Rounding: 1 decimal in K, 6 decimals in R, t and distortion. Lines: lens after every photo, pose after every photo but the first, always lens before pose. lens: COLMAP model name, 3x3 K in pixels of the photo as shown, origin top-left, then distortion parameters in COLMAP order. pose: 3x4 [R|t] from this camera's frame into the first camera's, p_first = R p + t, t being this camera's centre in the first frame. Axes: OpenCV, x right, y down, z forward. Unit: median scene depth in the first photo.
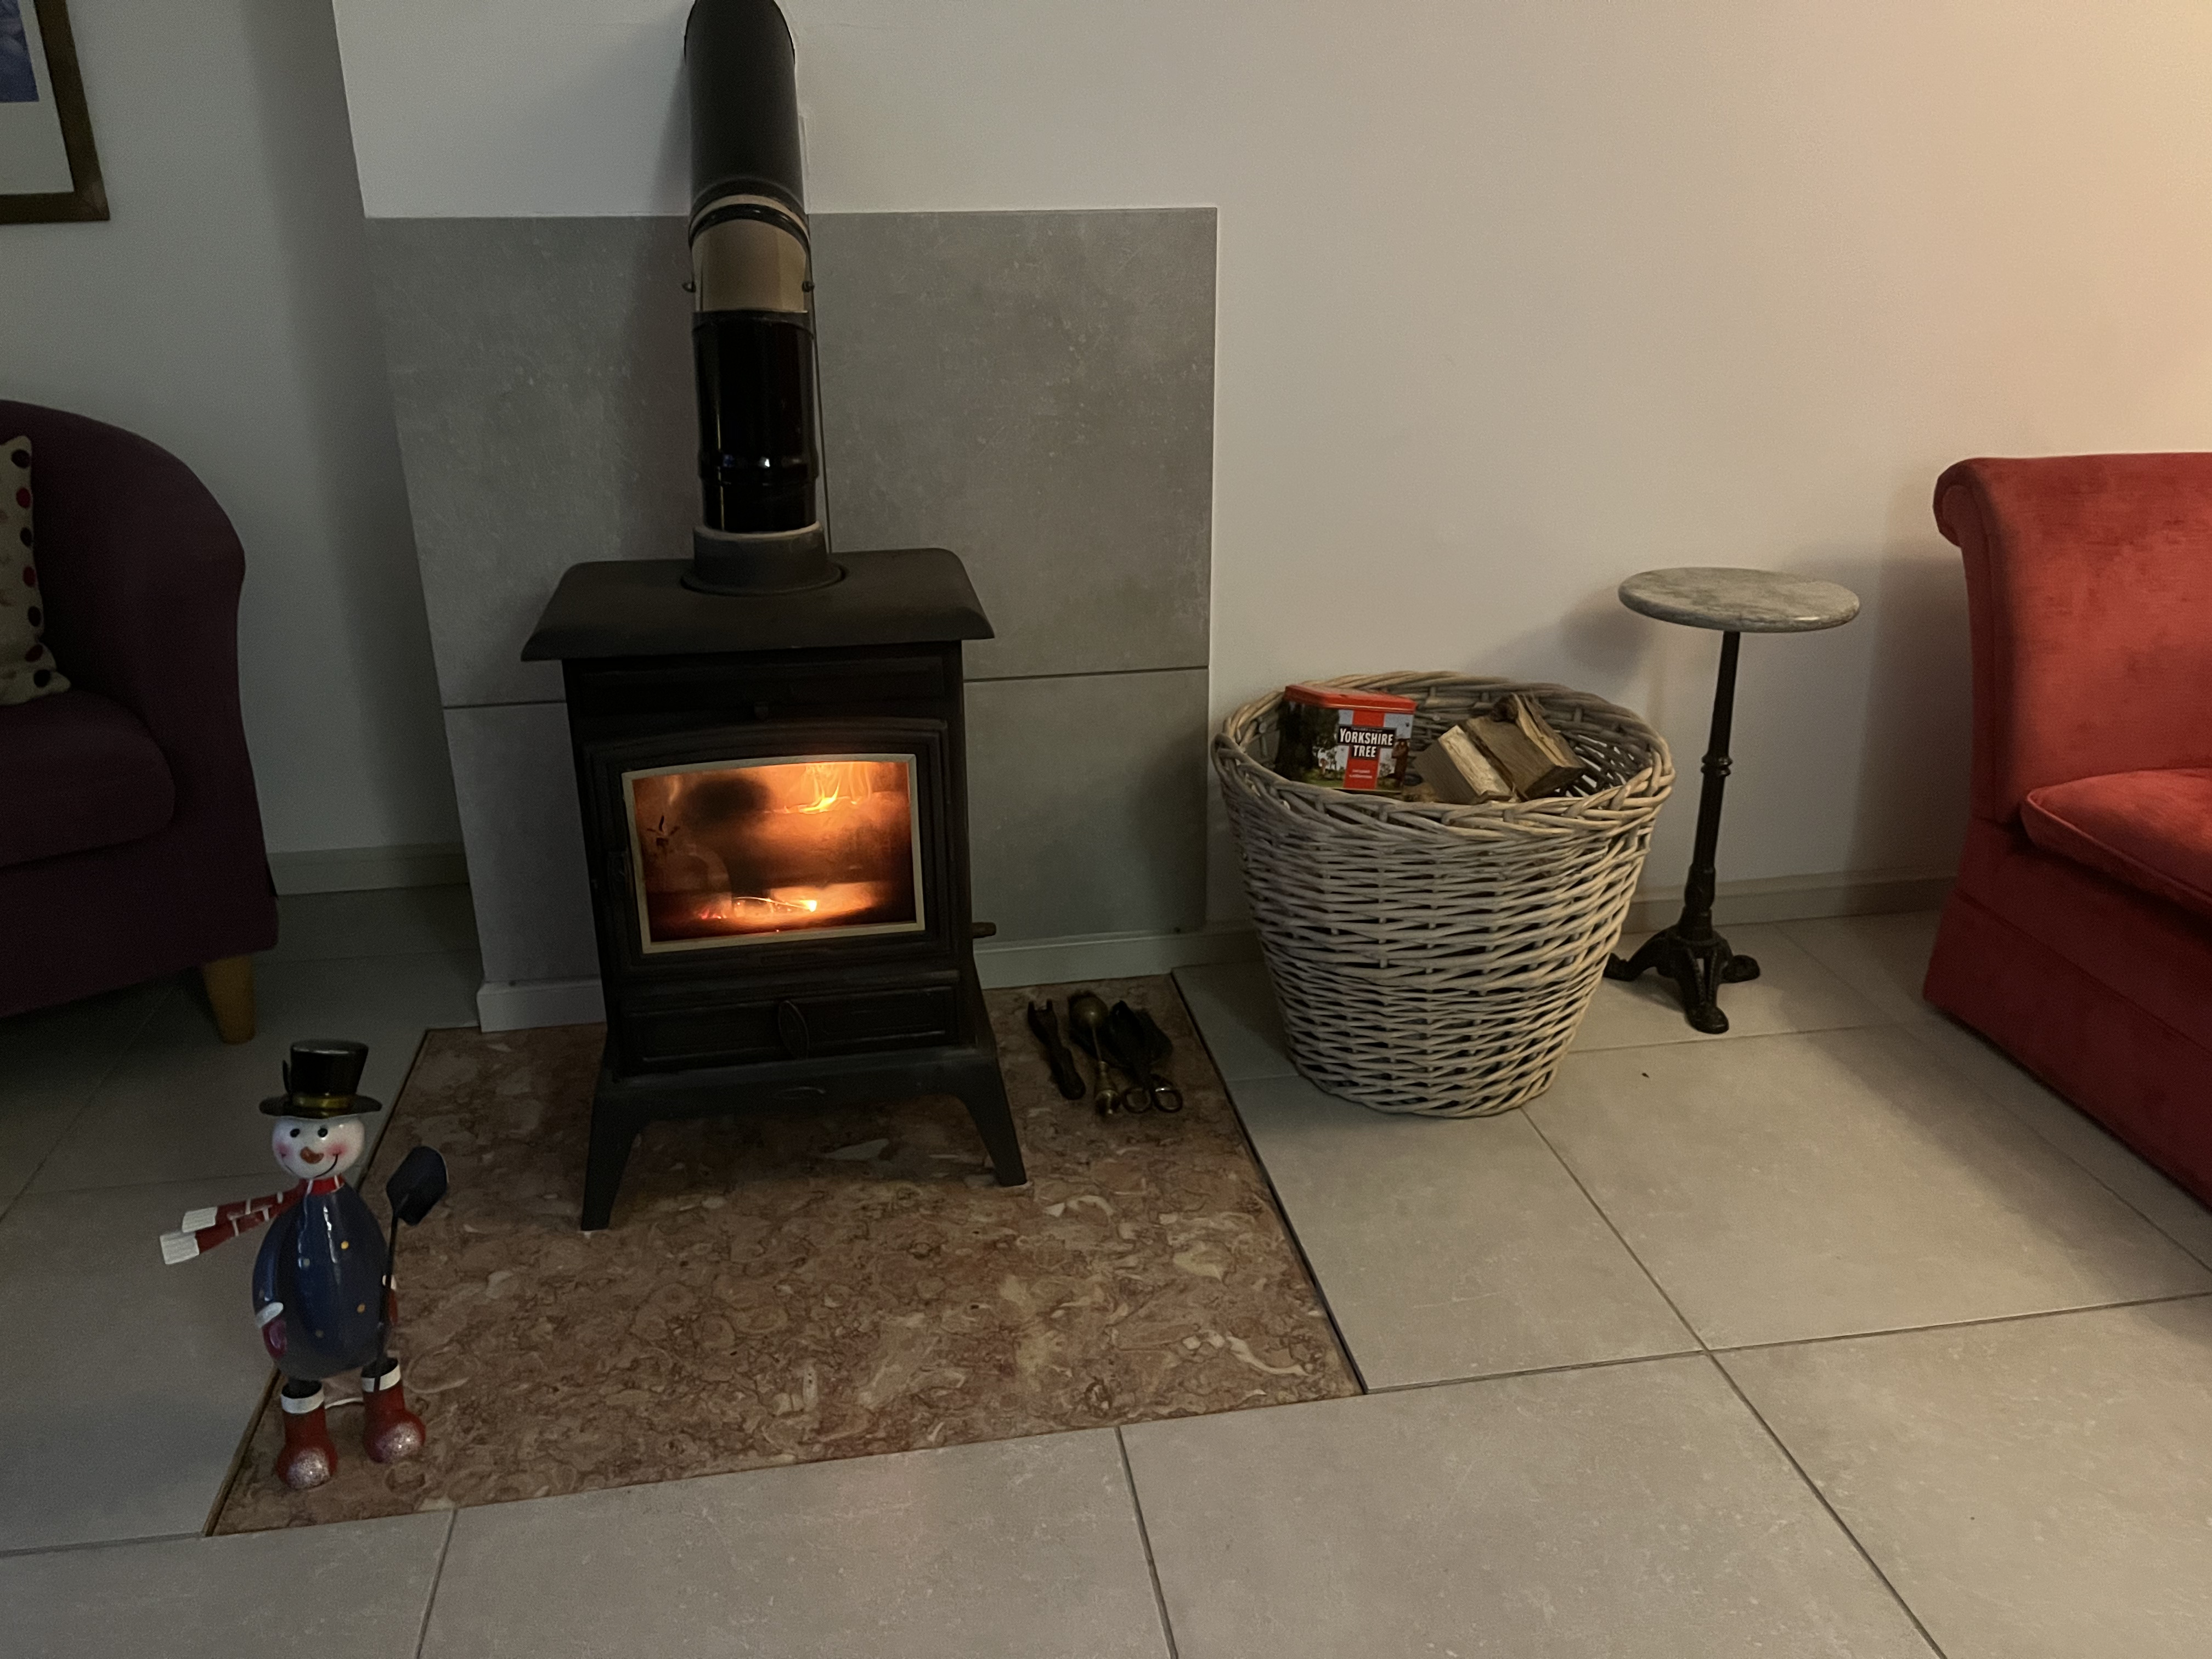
lens RADIAL K [[1658.9, 0, 1103.7], [0, 1658.9, 792.5], [0, 0, 1]] dist [0.090255, -0.128454]
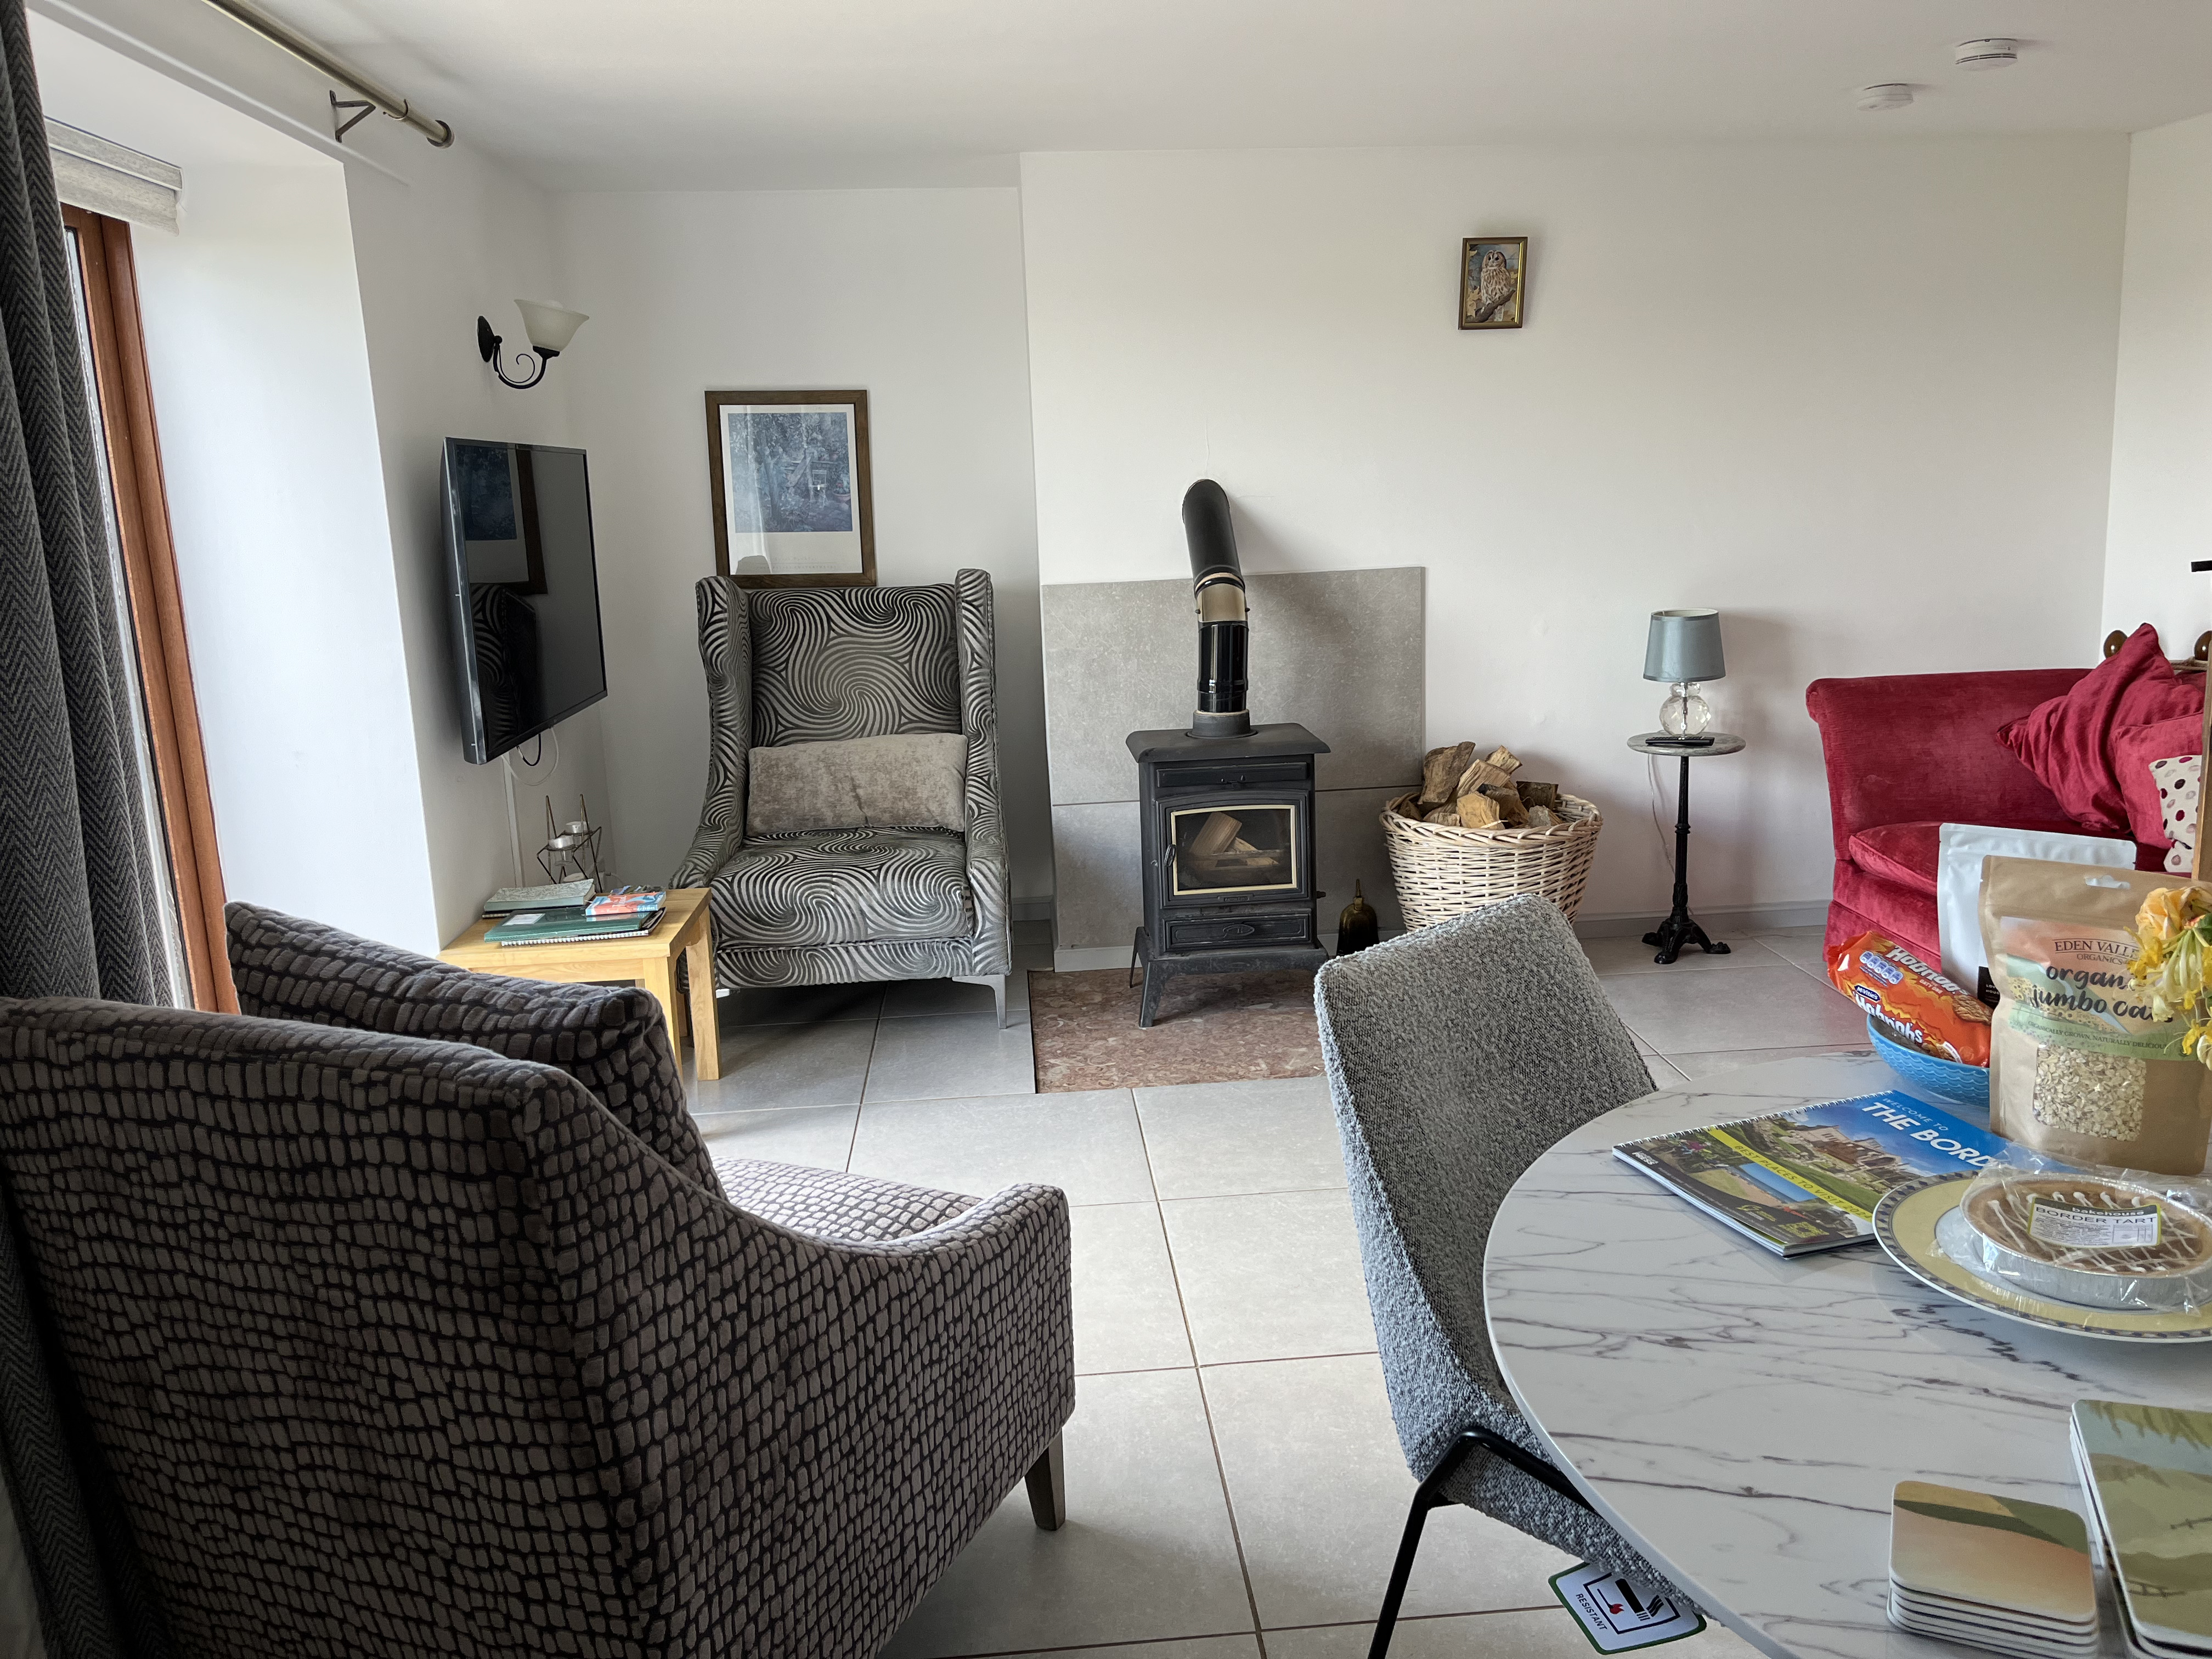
lens RADIAL K [[1658.9, 0, 1103.7], [0, 1658.9, 792.5], [0, 0, 1]] dist [0.090255, -0.128454]
pose [[0.994533, -0.015622, -0.103251, -0.137002], [-0.001382, 0.986691, -0.162599, 0.325029], [0.104417, 0.161852, 0.981275, -1.247899]]
